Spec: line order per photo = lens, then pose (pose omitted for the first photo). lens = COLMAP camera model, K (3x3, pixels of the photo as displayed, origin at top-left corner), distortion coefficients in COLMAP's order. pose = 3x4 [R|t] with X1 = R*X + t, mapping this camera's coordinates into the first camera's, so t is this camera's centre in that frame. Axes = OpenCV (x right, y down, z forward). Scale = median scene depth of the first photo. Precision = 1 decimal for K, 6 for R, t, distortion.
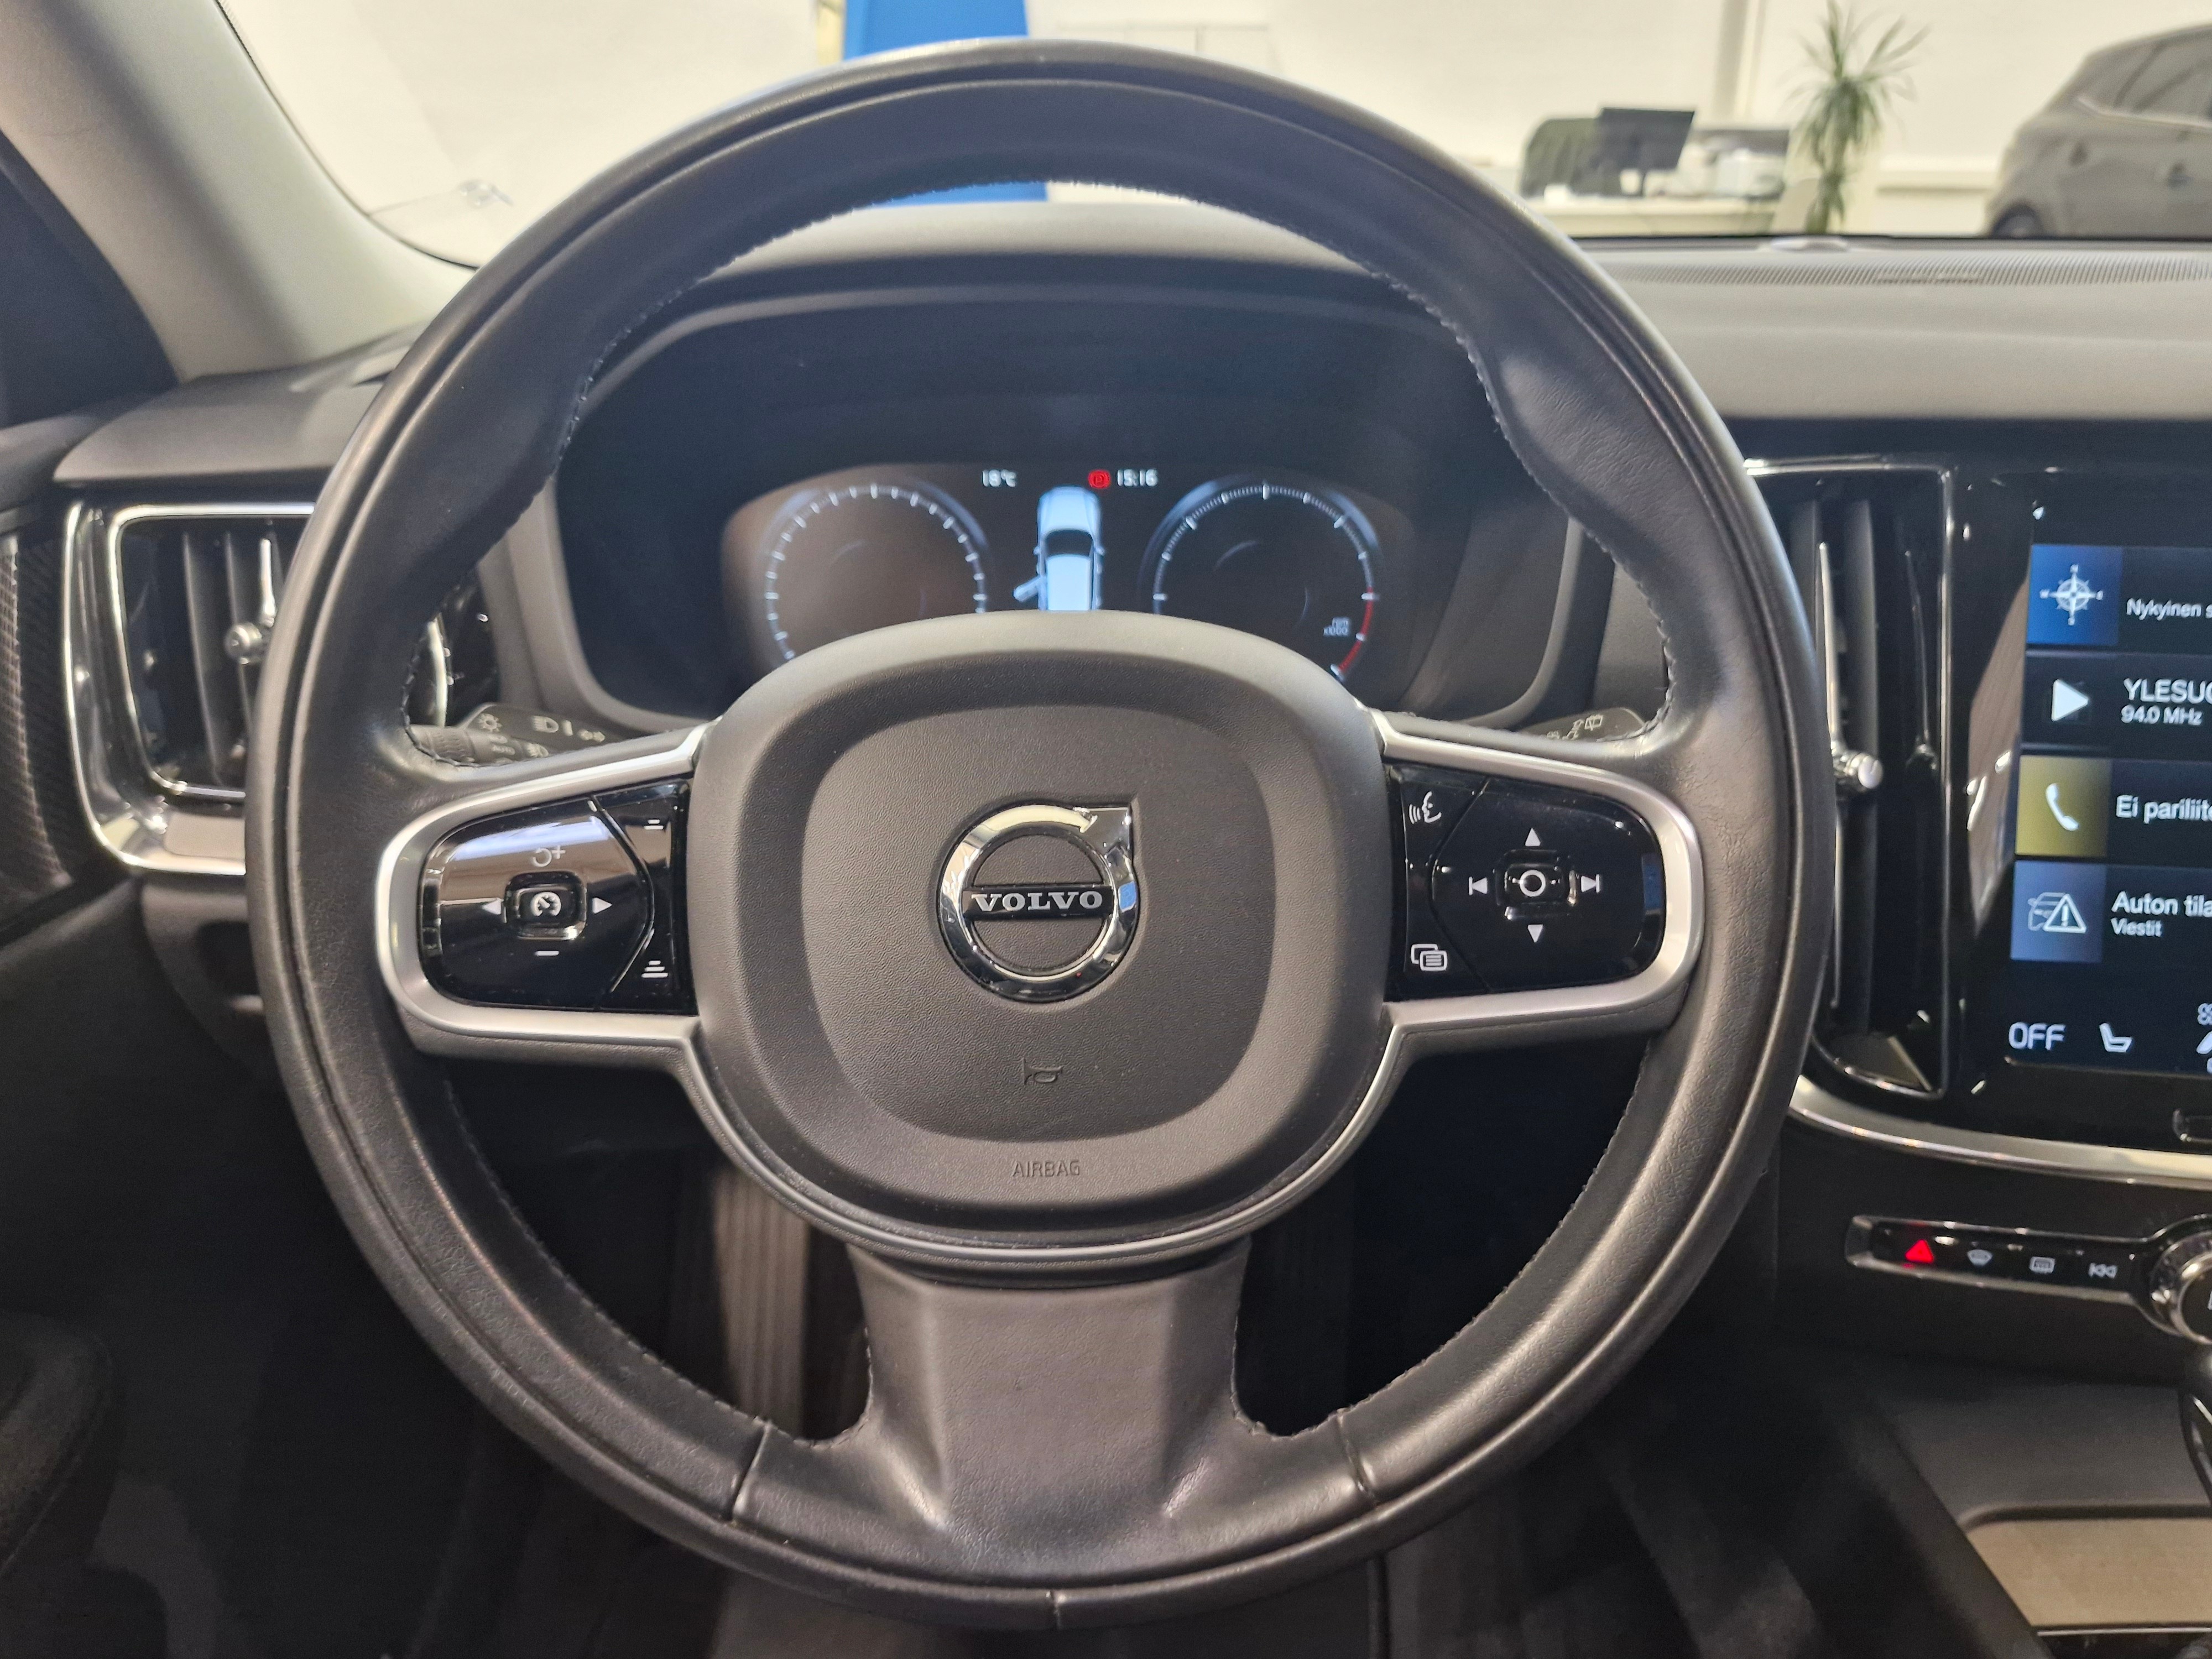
lens RADIAL K [[1683.2, 0, 1106.5], [0, 1683.2, 807.4], [0, 0, 1]] dist [0.037455, -0.002020]
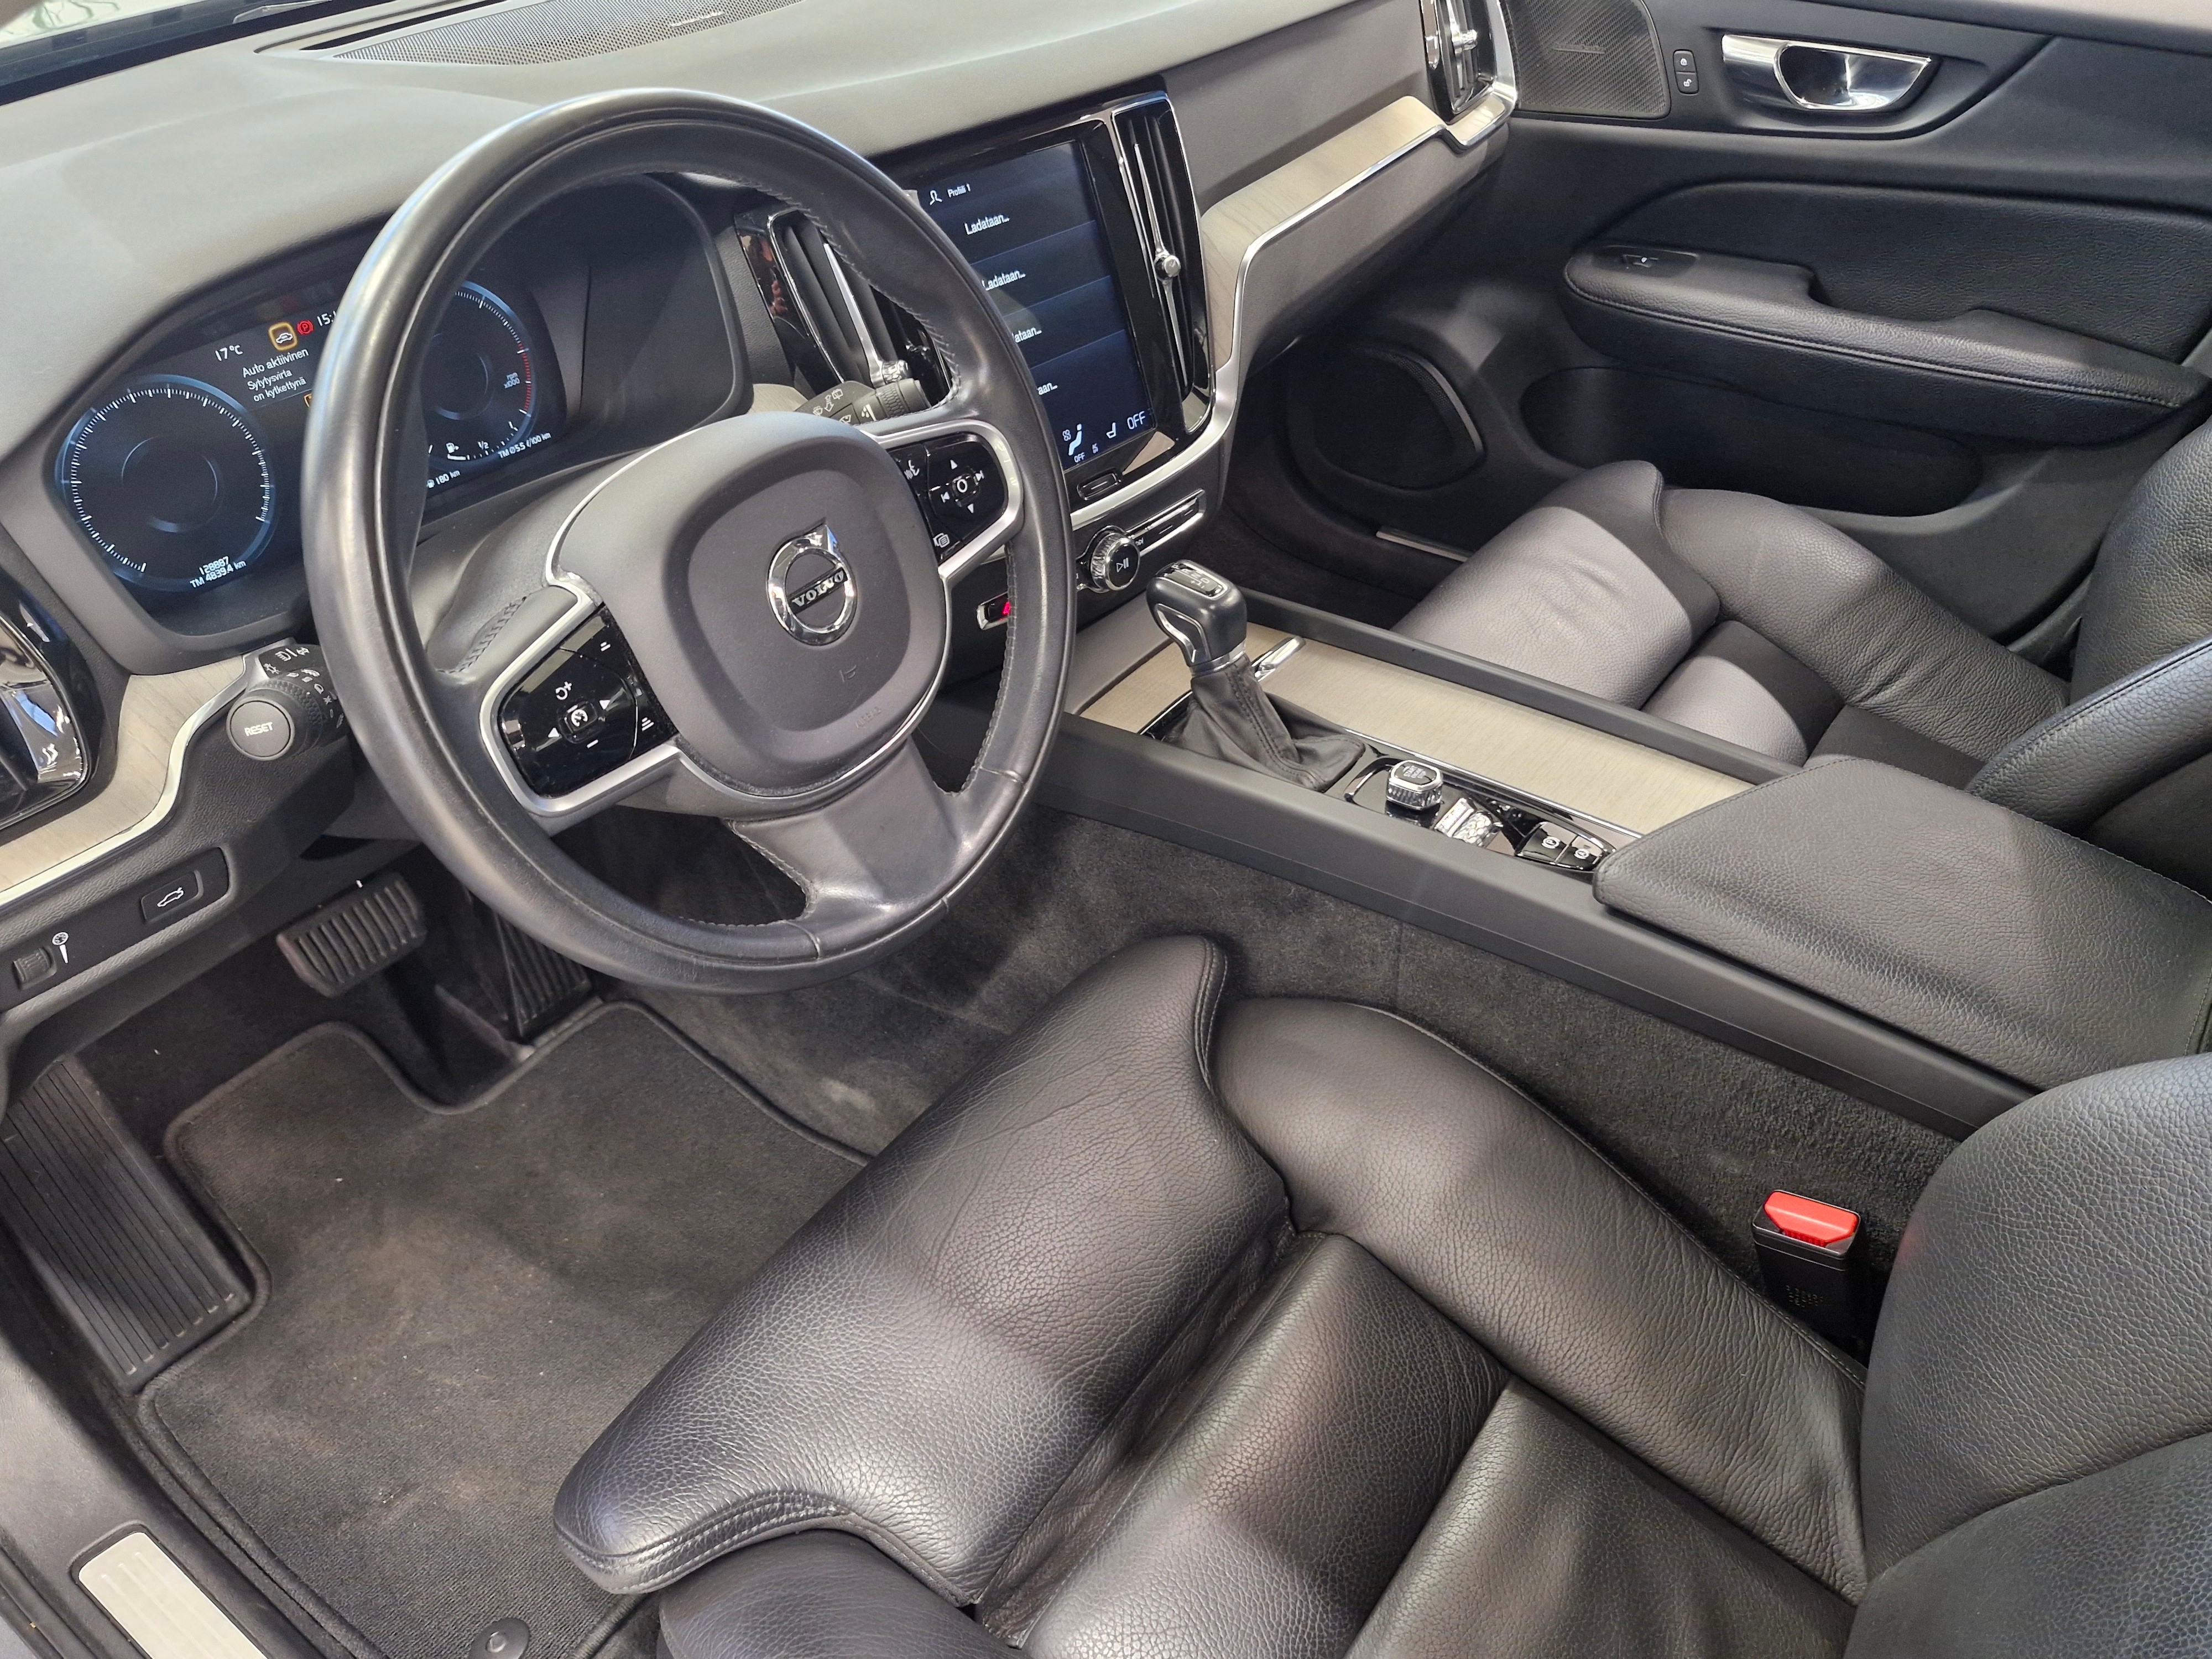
lens RADIAL K [[1706.7, 0, 1106.0], [0, 1706.7, 829.5], [0, 0, 1]] dist [0.119730, -0.189104]
pose [[0.572126, -0.495919, 0.653250, -1.167664], [0.299912, 0.867825, 0.396148, -0.351412], [-0.763364, -0.030729, 0.645237, -0.458265]]
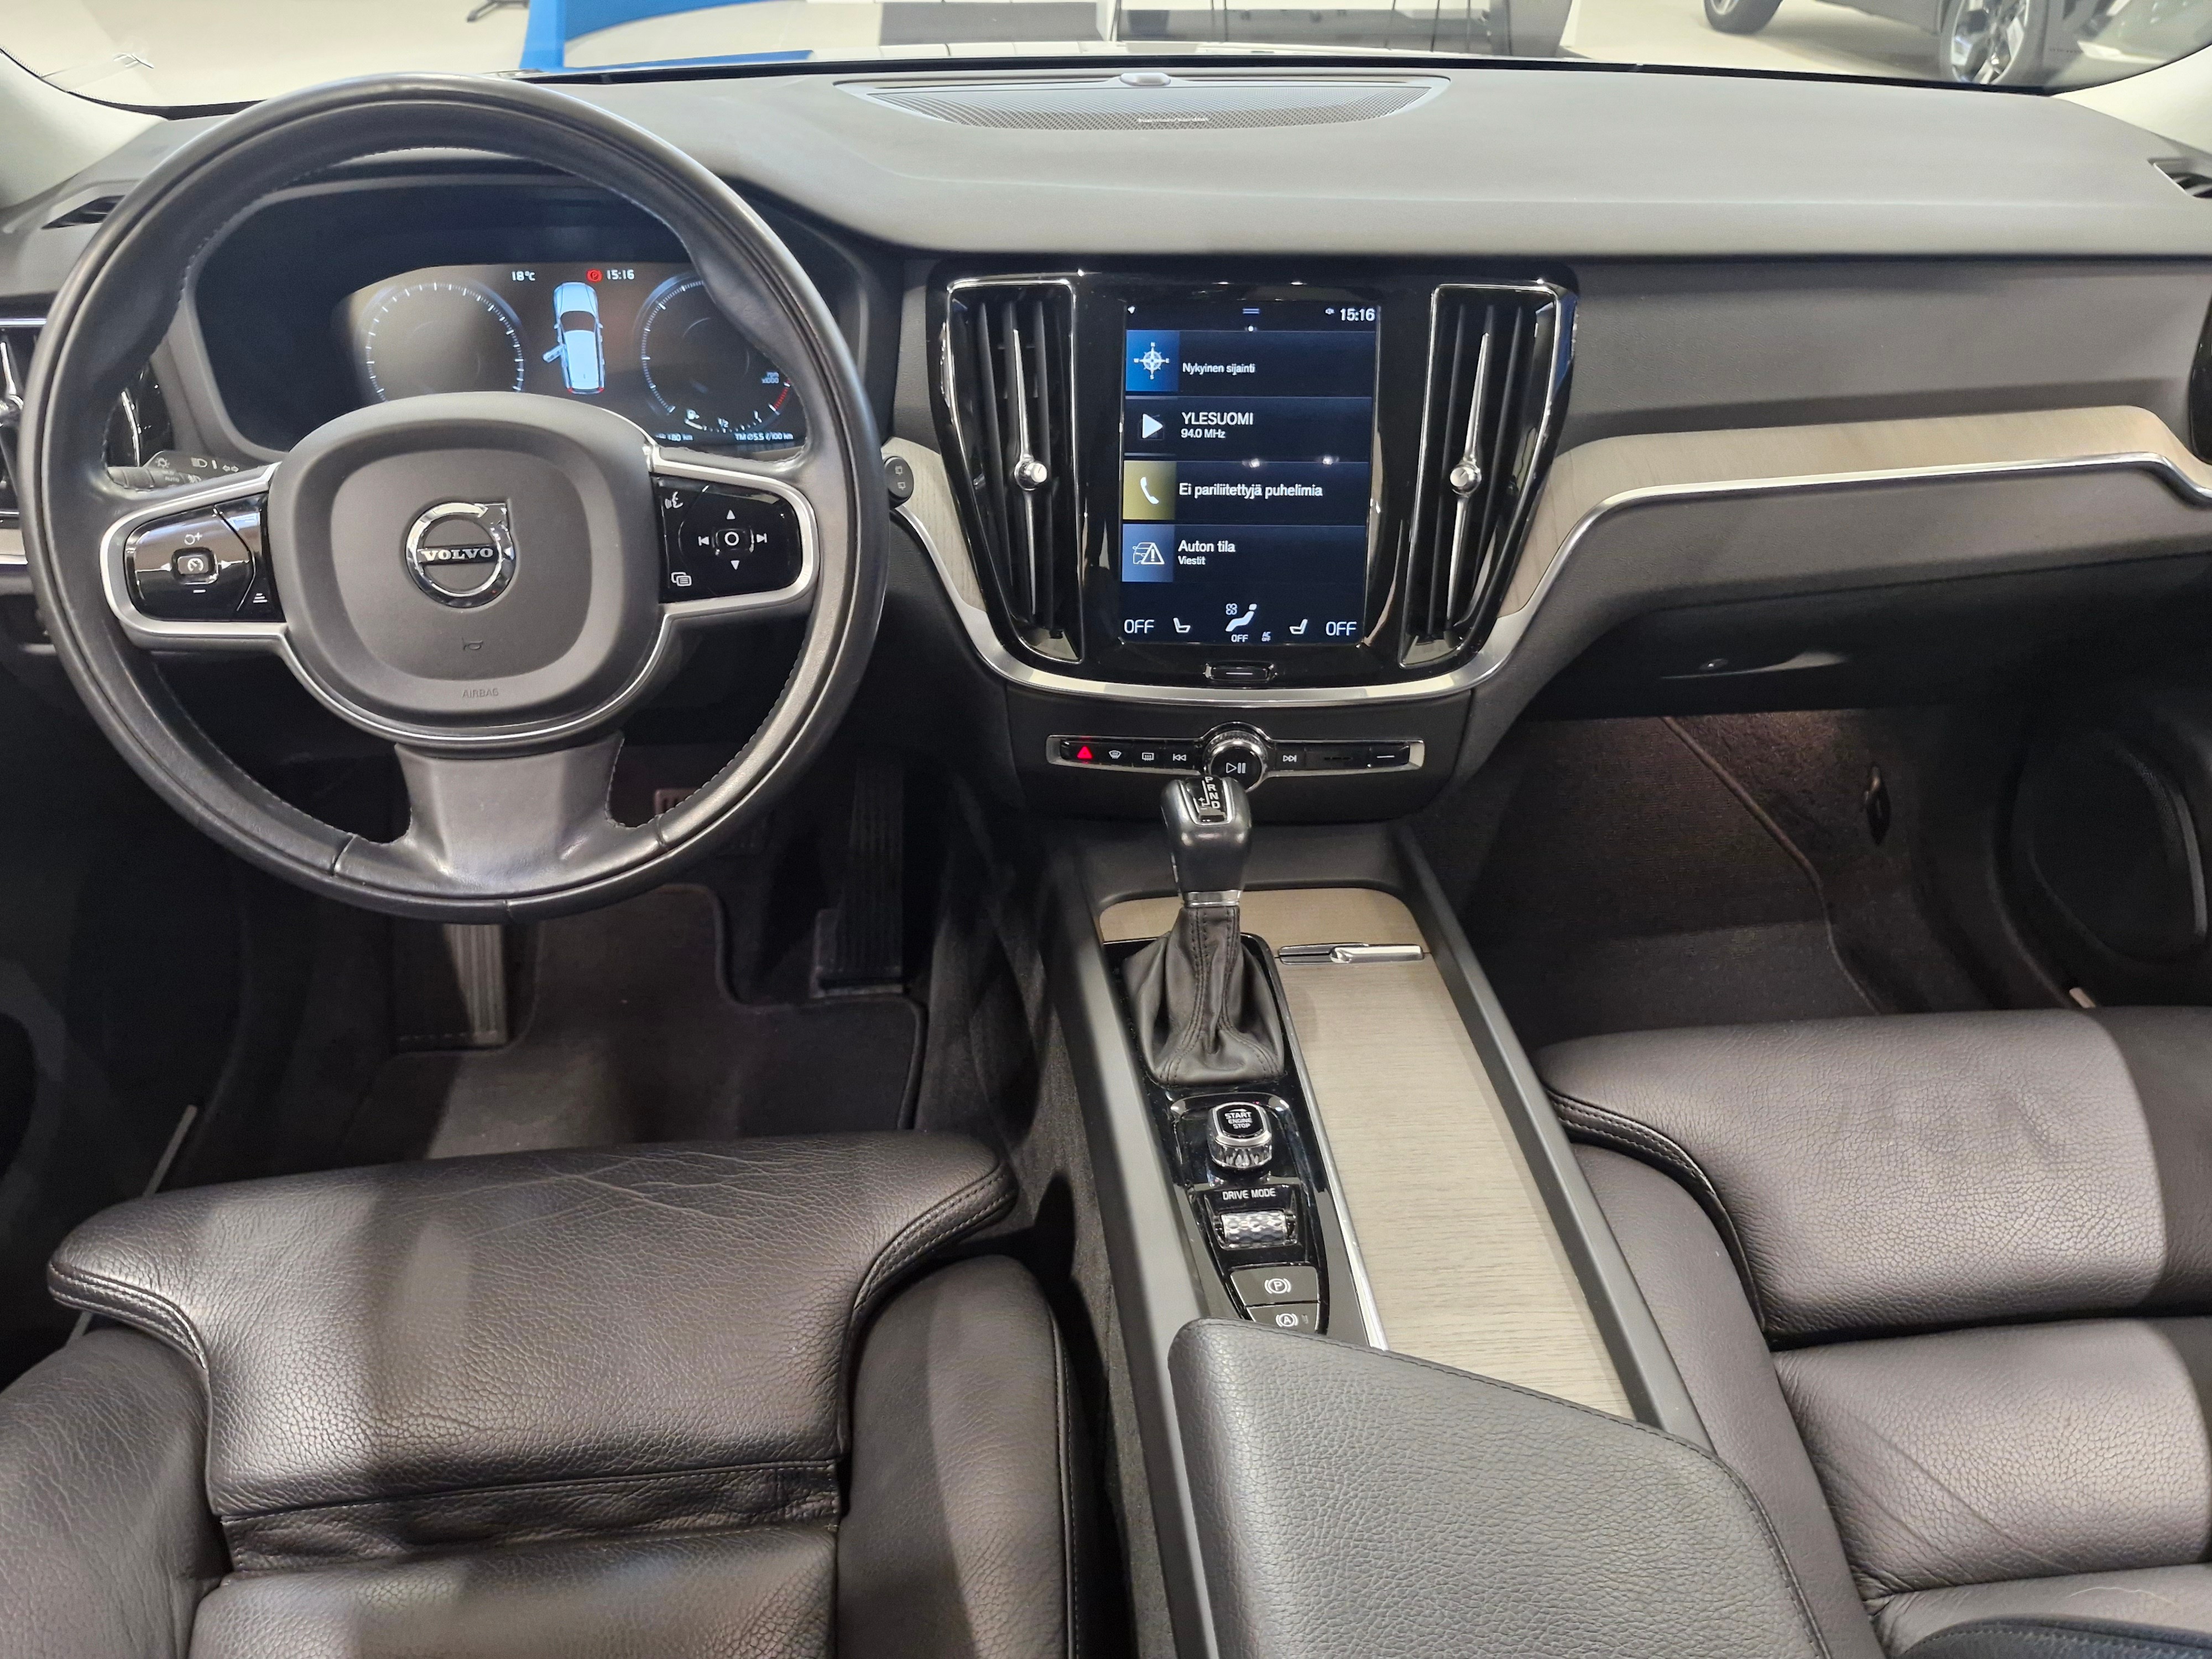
lens RADIAL K [[1706.7, 0, 1106.0], [0, 1706.7, 829.5], [0, 0, 1]] dist [0.119730, -0.189104]
pose [[0.994477, -0.049082, 0.092773, 0.470967], [0.031377, 0.982527, 0.183457, 0.023605], [-0.100157, -0.179533, 0.978640, -1.019378]]
